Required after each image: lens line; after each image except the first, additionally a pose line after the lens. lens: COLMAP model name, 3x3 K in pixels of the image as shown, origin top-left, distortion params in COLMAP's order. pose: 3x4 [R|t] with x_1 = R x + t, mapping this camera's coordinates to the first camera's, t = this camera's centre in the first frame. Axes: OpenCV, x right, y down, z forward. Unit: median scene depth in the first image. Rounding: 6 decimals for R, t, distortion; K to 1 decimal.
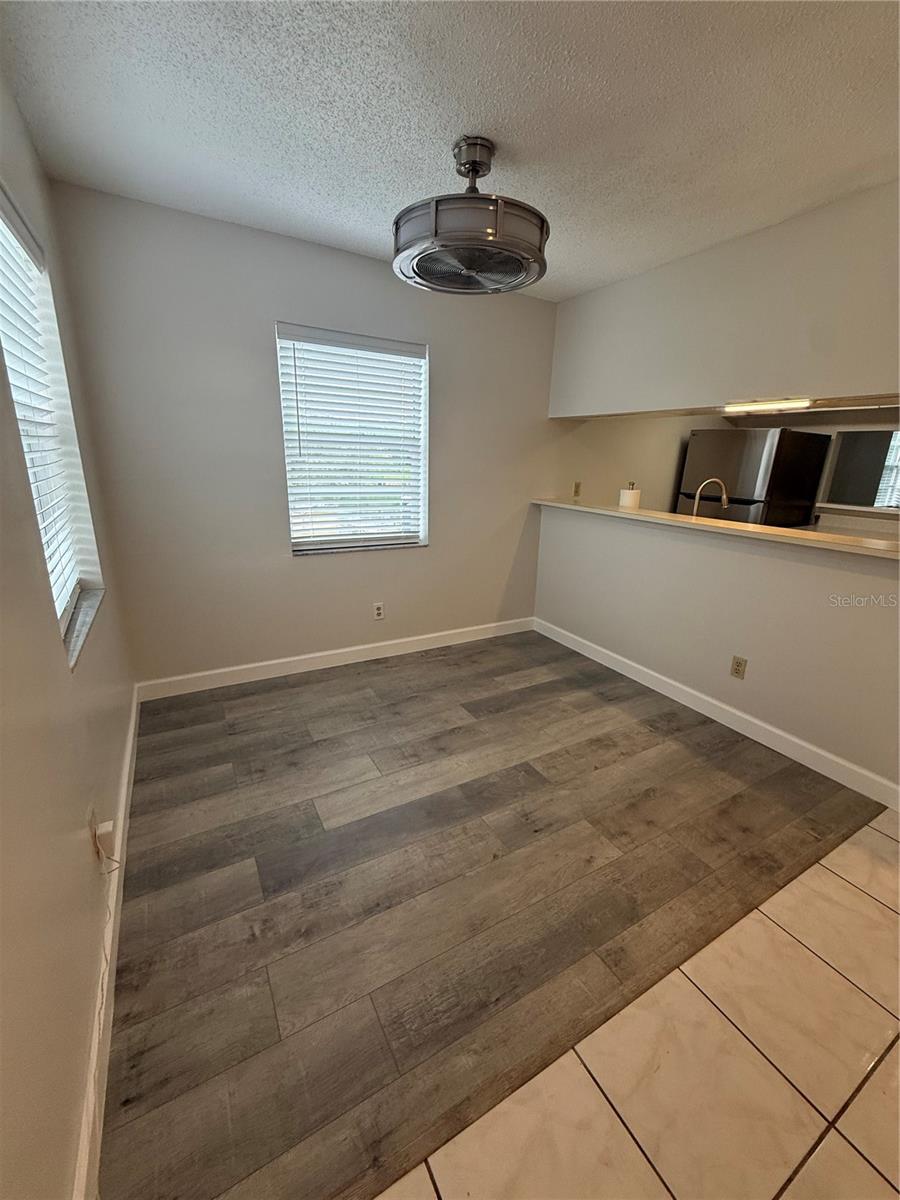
lens RADIAL K [[478.7, 0, 450.0], [0, 478.7, 600.0], [0, 0, 1]] dist [0.000899, 0.000055]
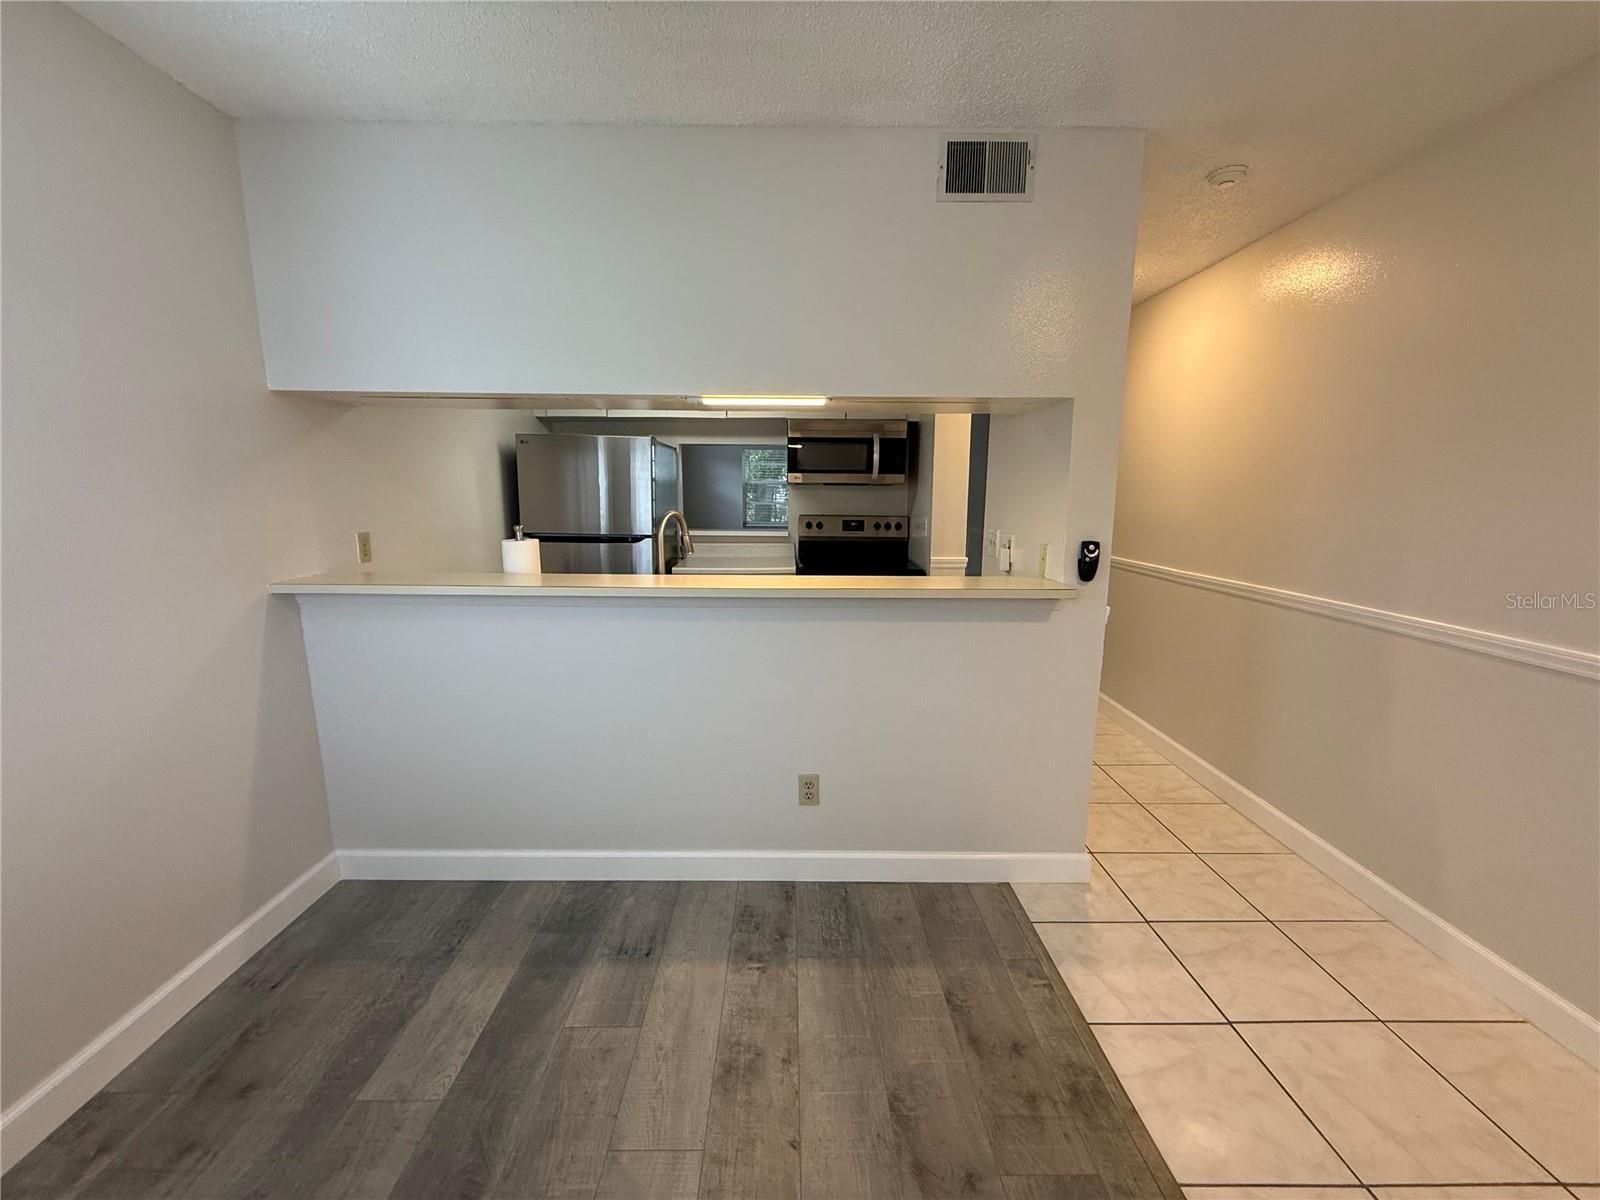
lens RADIAL K [[646.1, 0, 800.0], [0, 646.1, 600.0], [0, 0, 1]] dist [0.001814, 0.000124]
pose [[0.489817, -0.179172, 0.853216, -0.092537], [0.260737, 0.963968, 0.052745, -0.133564], [-0.831923, 0.196630, 0.518885, 0.421500]]
